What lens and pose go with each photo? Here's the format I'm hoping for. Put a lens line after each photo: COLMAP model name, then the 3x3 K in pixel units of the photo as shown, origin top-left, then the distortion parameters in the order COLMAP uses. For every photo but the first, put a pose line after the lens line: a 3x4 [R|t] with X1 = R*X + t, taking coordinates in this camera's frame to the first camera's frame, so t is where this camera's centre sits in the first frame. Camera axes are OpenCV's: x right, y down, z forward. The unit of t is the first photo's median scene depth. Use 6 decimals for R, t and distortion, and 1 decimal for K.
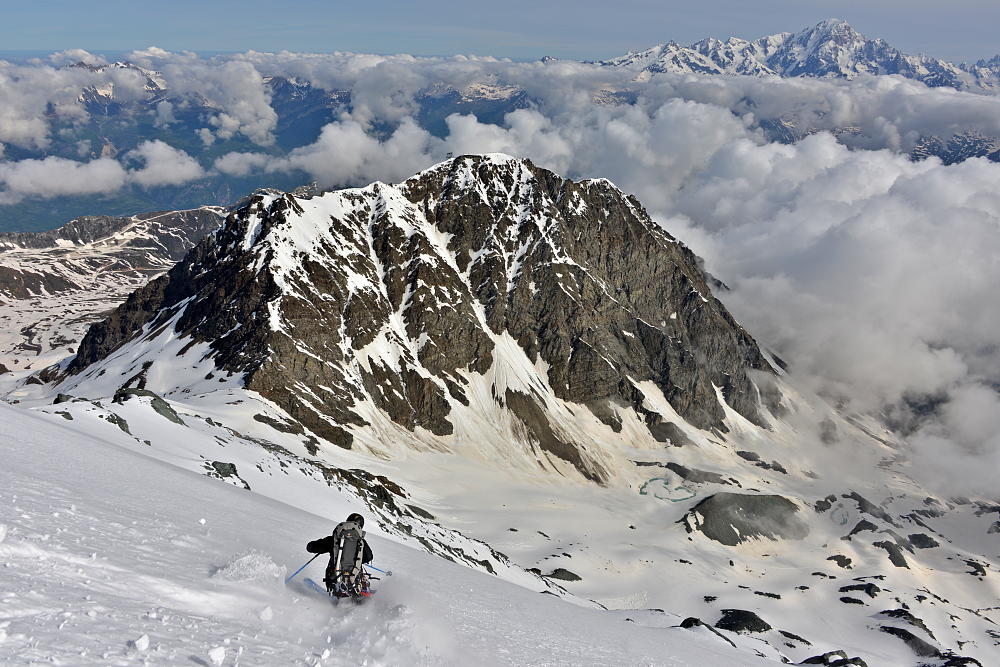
lens RADIAL K [[786.1, 0, 497.2], [0, 786.1, 325.8], [0, 0, 1]] dist [-0.032996, -0.005164]
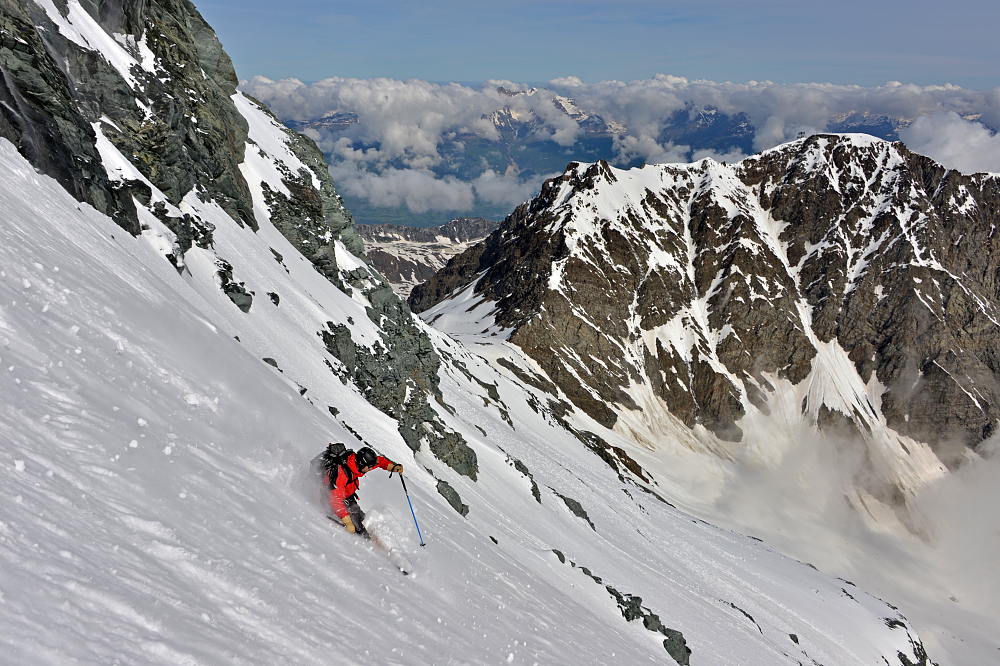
lens RADIAL K [[840.6, 0, 501.6], [0, 840.6, 334.9], [0, 0, 1]] dist [-0.020160, -0.005621]
pose [[0.885849, 0.121368, -0.447818, 0.091507], [-0.143833, 0.989467, -0.016358, 0.064941], [0.441116, 0.078902, 0.893975, 0.058933]]
